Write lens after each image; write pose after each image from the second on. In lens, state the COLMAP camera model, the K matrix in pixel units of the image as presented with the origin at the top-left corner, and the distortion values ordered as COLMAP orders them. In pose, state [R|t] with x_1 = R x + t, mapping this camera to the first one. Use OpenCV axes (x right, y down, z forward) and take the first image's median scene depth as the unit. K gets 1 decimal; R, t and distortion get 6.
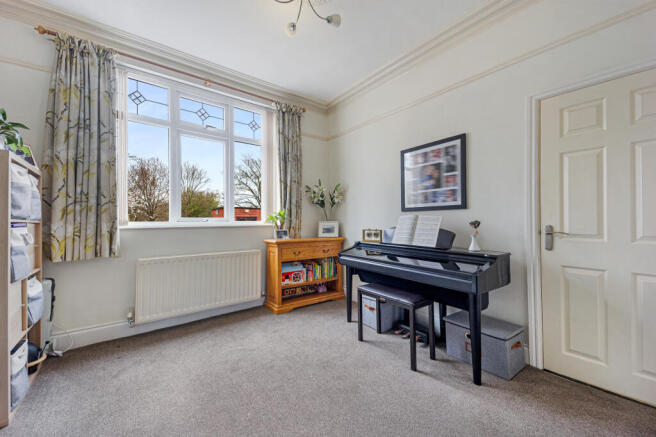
lens RADIAL K [[256.9, 0, 329.2], [0, 256.9, 216.9], [0, 0, 1]] dist [0.025822, -0.004959]
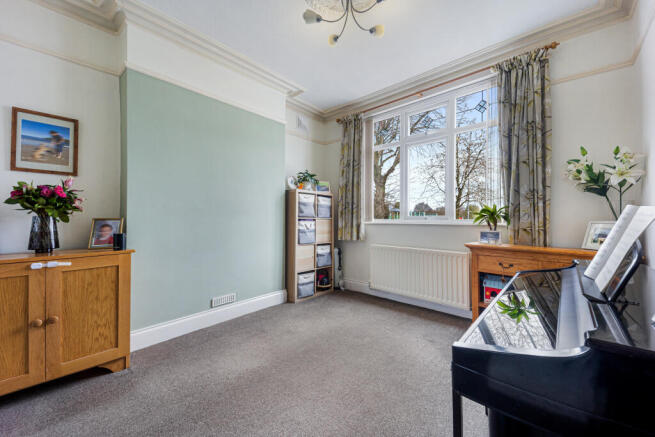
lens RADIAL K [[256.5, 0, 328.1], [0, 256.5, 216.8], [0, 0, 1]] dist [0.025822, -0.004959]
pose [[0.158968, -0.005051, -0.987271, 0.654423], [0.009076, 0.999952, -0.003655, 0.008106], [0.987242, -0.008380, 0.159006, 0.517890]]
